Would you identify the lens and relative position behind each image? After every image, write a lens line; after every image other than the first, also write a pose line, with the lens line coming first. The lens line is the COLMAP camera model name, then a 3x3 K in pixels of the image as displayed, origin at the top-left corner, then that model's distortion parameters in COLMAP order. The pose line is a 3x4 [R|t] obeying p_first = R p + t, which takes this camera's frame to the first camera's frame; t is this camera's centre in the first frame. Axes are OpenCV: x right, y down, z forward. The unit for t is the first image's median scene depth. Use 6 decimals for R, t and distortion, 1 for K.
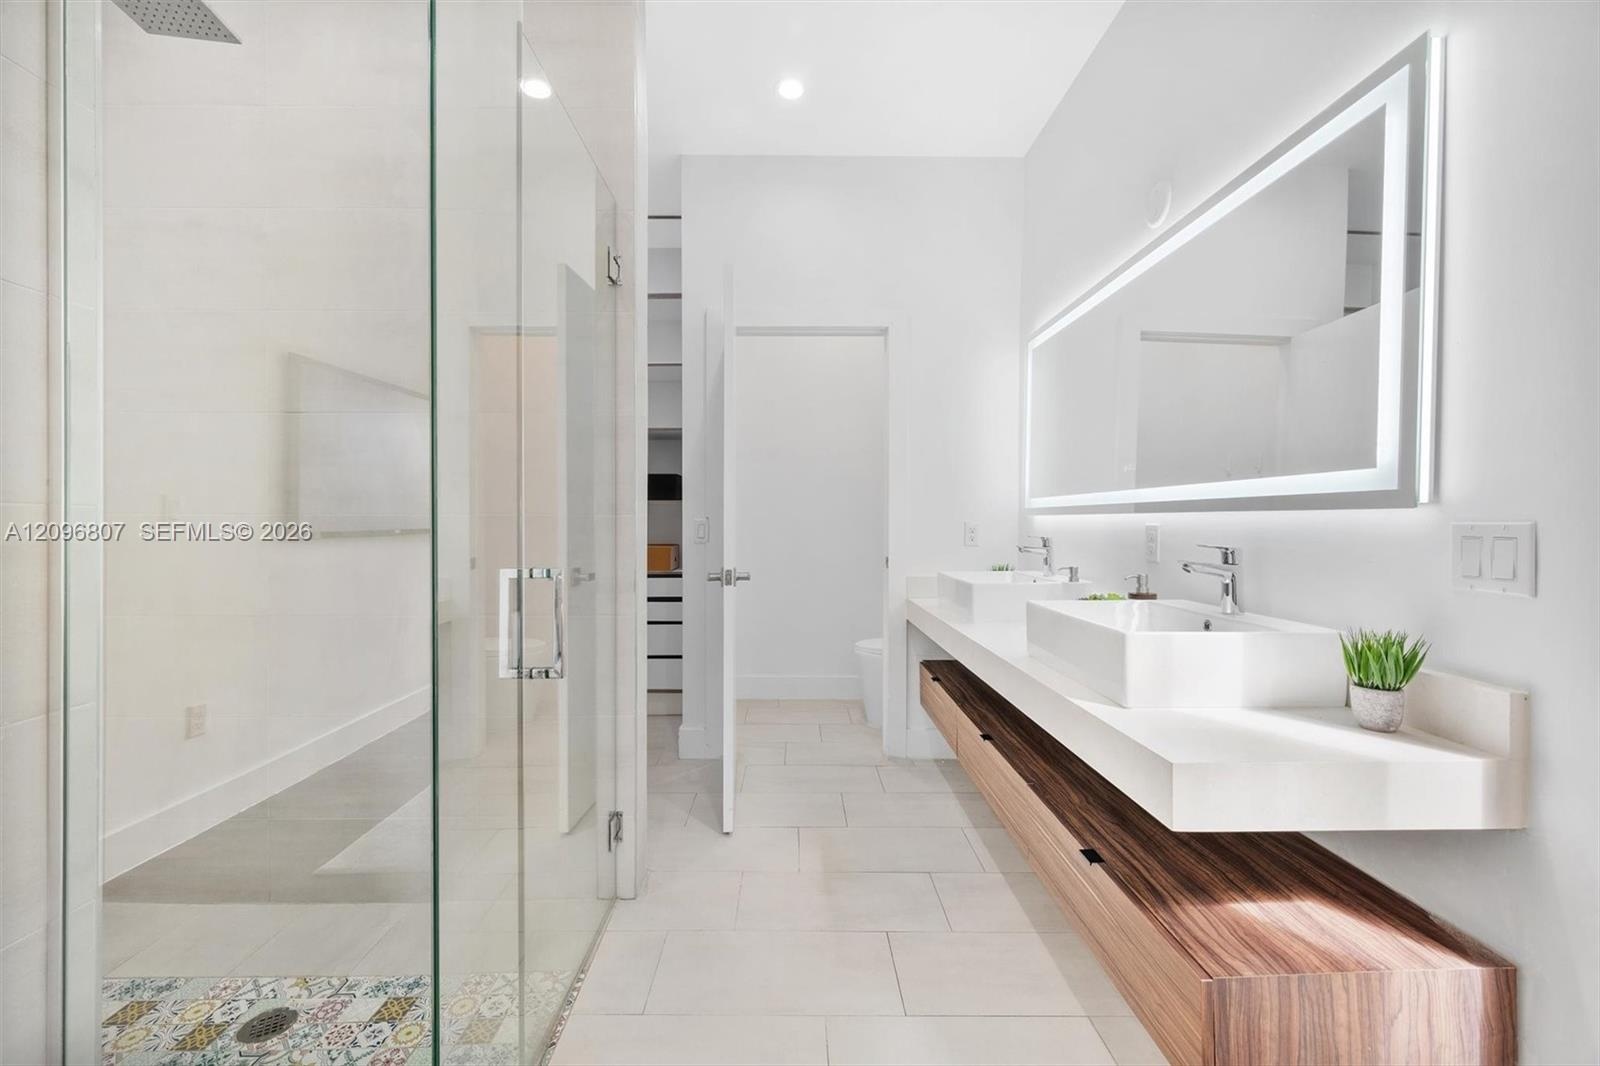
lens RADIAL K [[644.0, 0, 805.3], [0, 644.0, 524.8], [0, 0, 1]] dist [-0.001227, 0.000036]
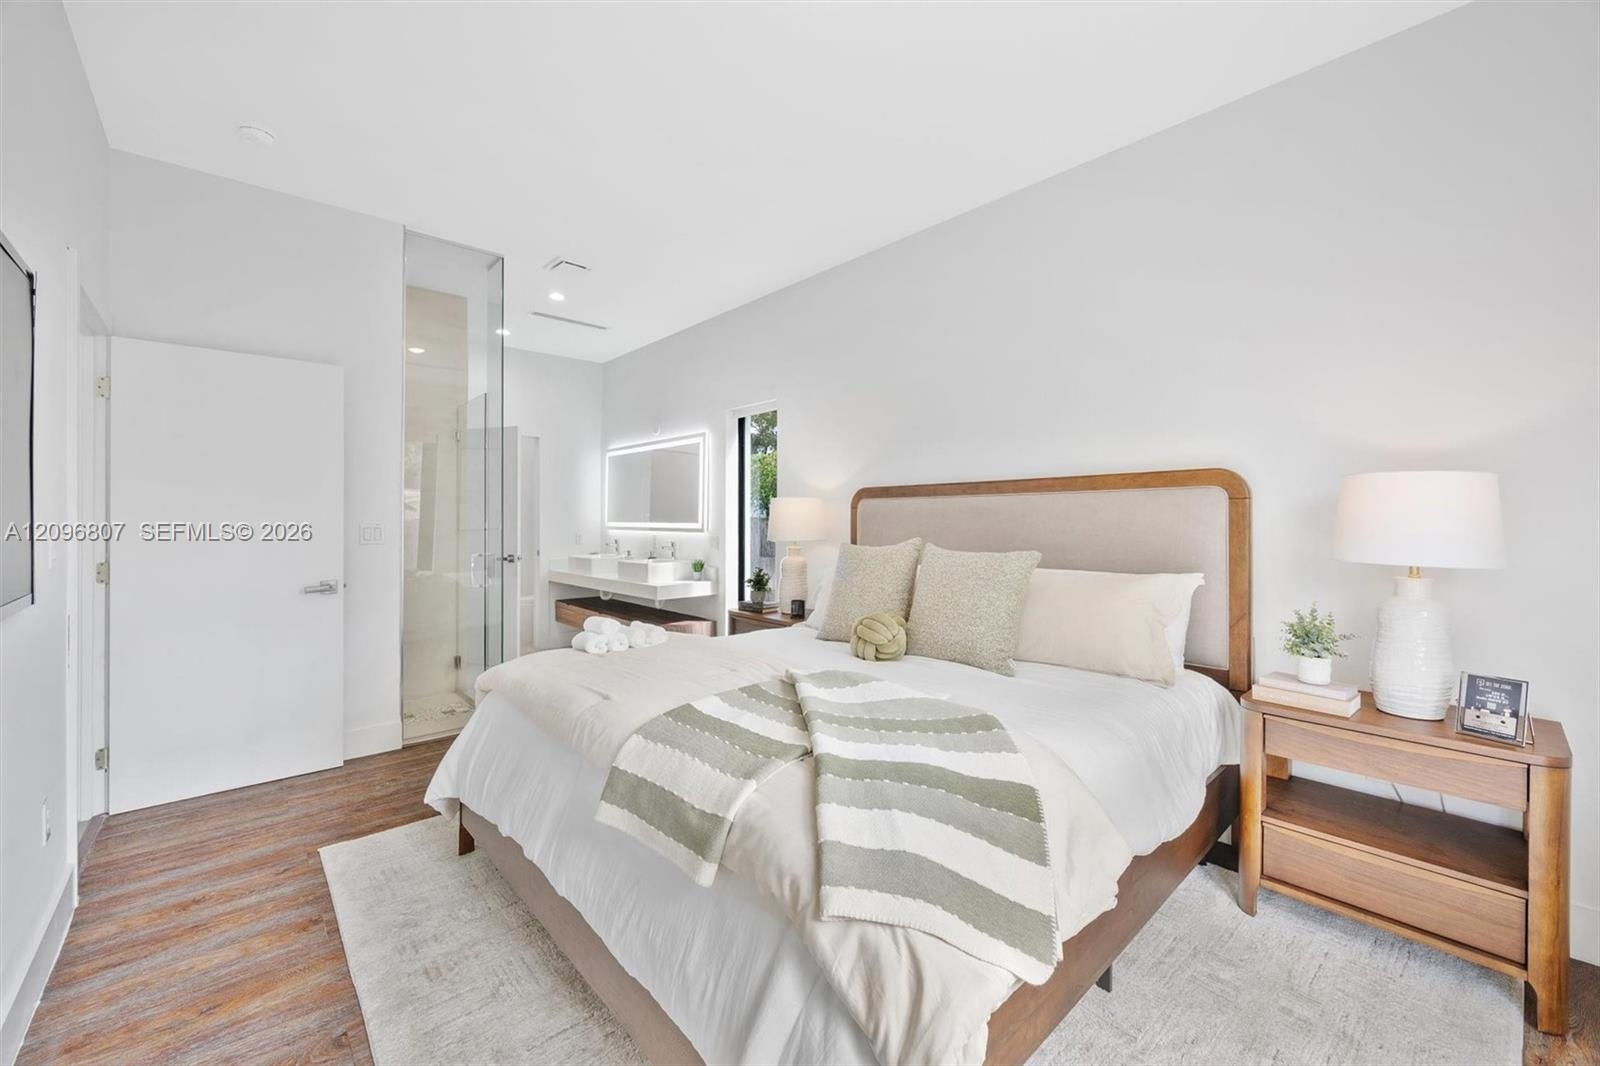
lens RADIAL K [[633.1, 0, 797.3], [0, 633.1, 516.5], [0, 0, 1]] dist [-0.001594, 0.000251]
pose [[0.759555, -0.003164, 0.650436, -0.880941], [0.007114, 0.999969, -0.003444, -0.071775], [-0.650405, 0.007243, 0.759553, -1.687493]]
